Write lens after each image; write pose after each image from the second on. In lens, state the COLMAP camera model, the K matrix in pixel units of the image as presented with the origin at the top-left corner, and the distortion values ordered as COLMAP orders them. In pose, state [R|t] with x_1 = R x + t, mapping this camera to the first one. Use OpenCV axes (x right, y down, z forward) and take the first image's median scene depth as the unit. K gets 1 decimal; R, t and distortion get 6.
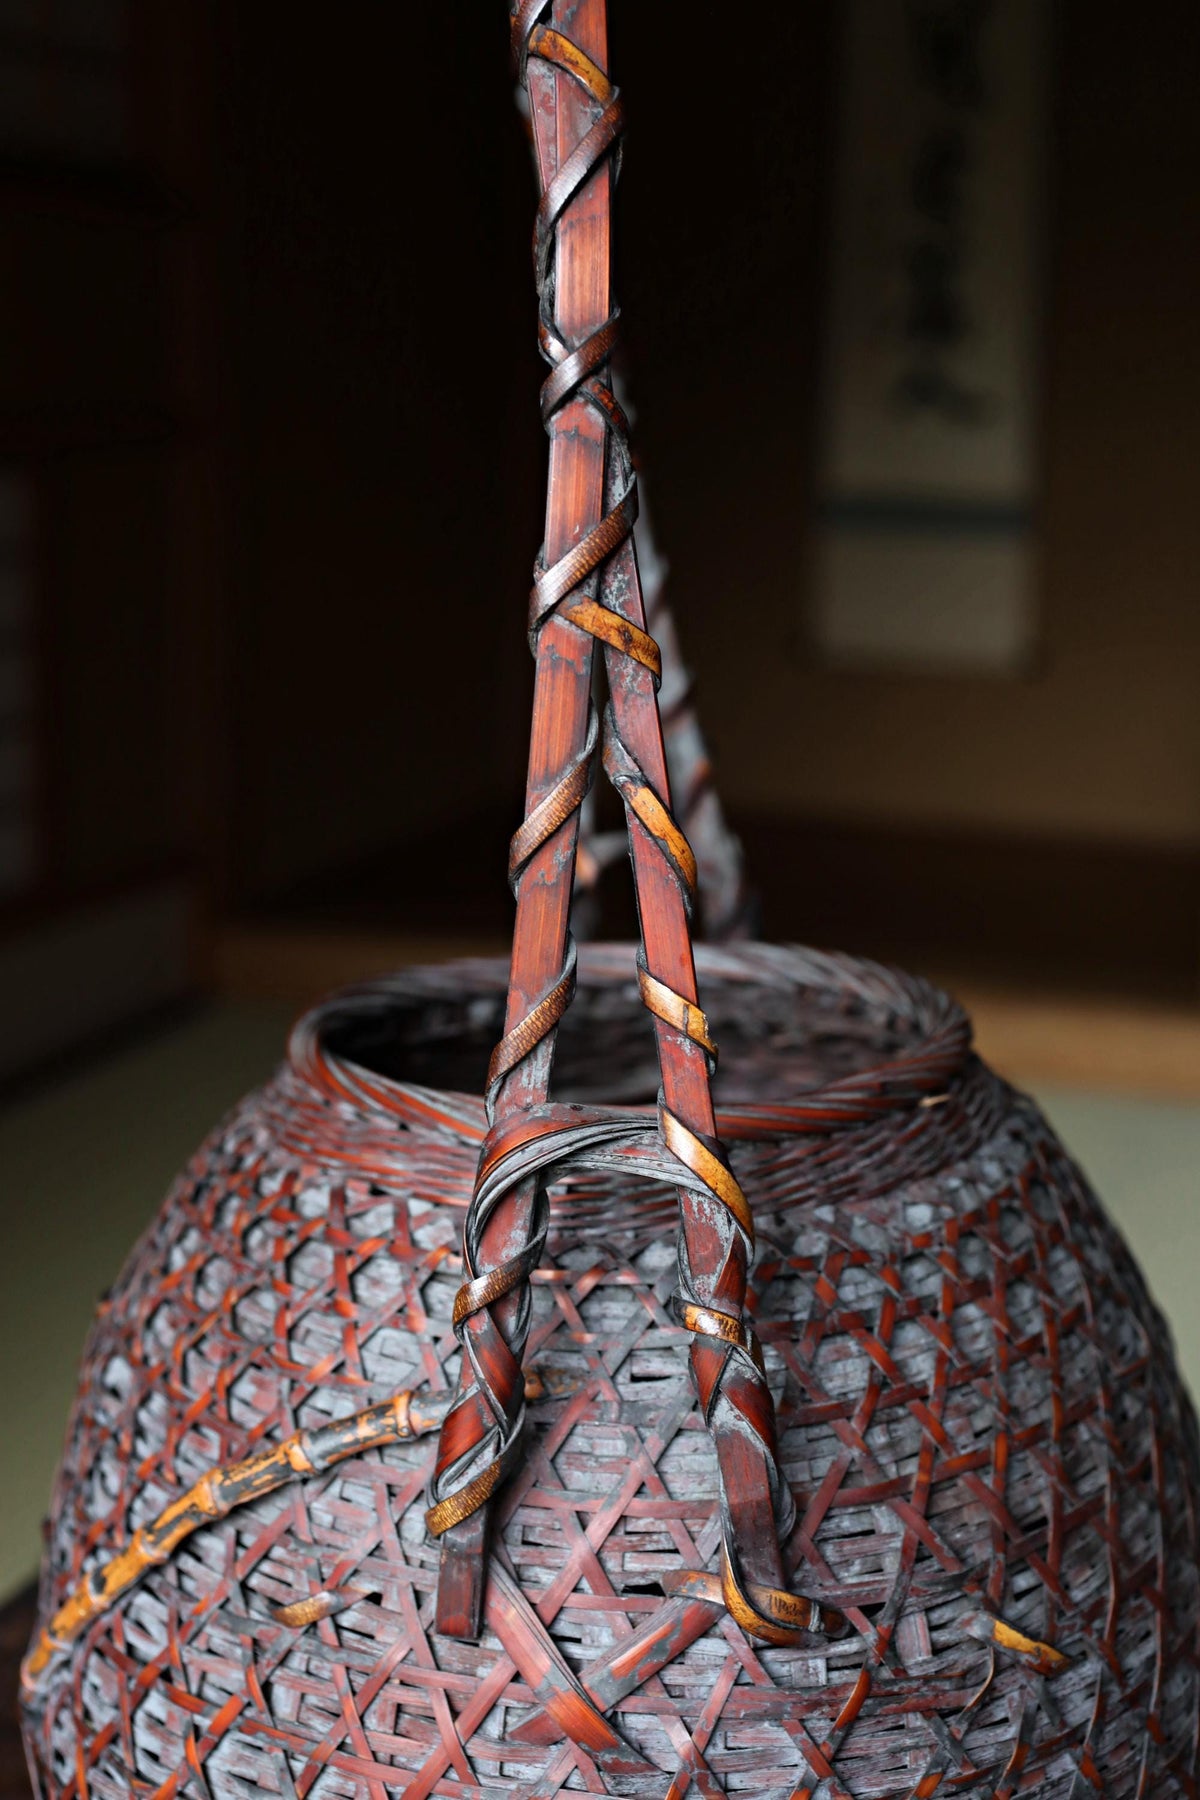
lens RADIAL K [[2788.3, 0, 600.0], [0, 2788.3, 900.0], [0, 0, 1]] dist [-0.017718, 0.169182]
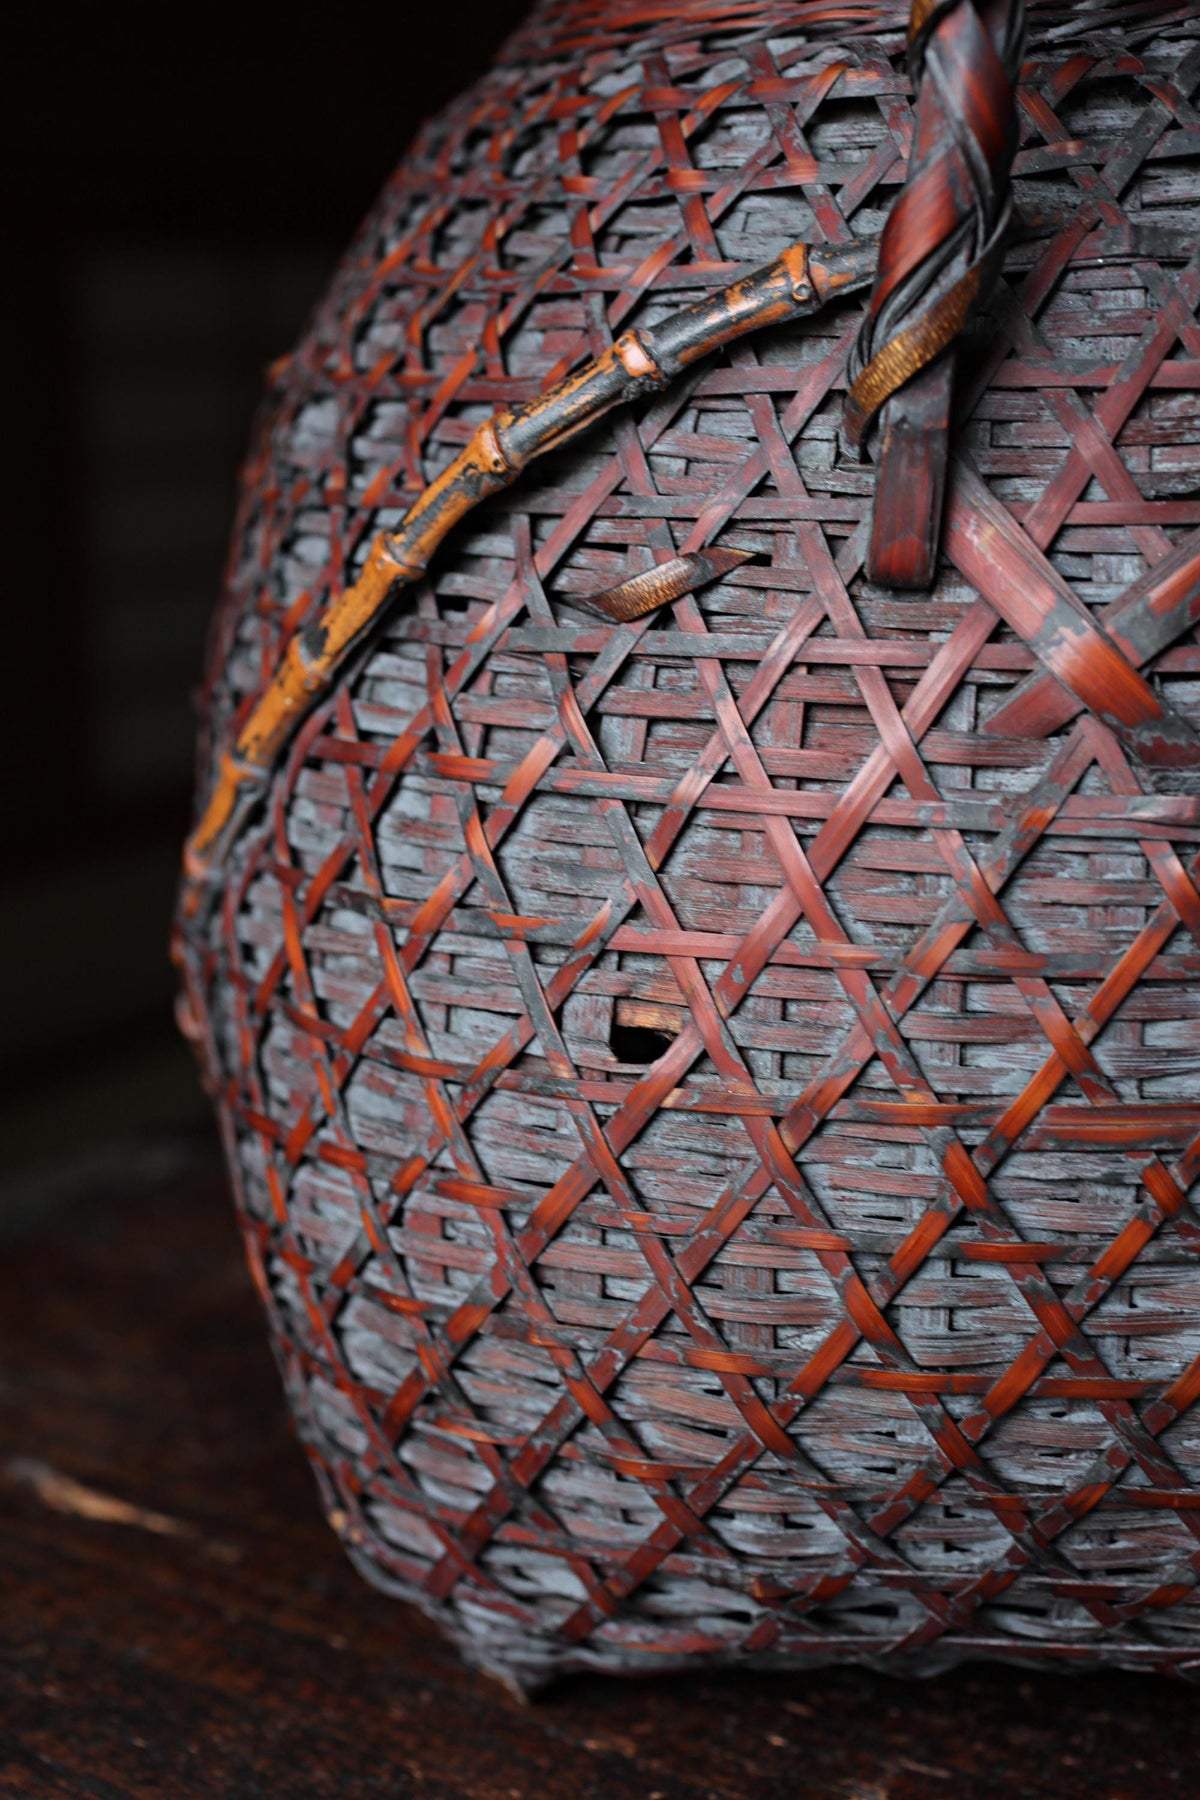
lens RADIAL K [[2869.3, 0, 600.0], [0, 2869.3, 900.0], [0, 0, 1]] dist [-0.005552, 0.158812]
pose [[0.999357, -0.025344, 0.025372, -0.138737], [0.025452, 0.999668, -0.003976, 0.333701], [-0.025263, 0.004619, 0.999670, 0.318375]]
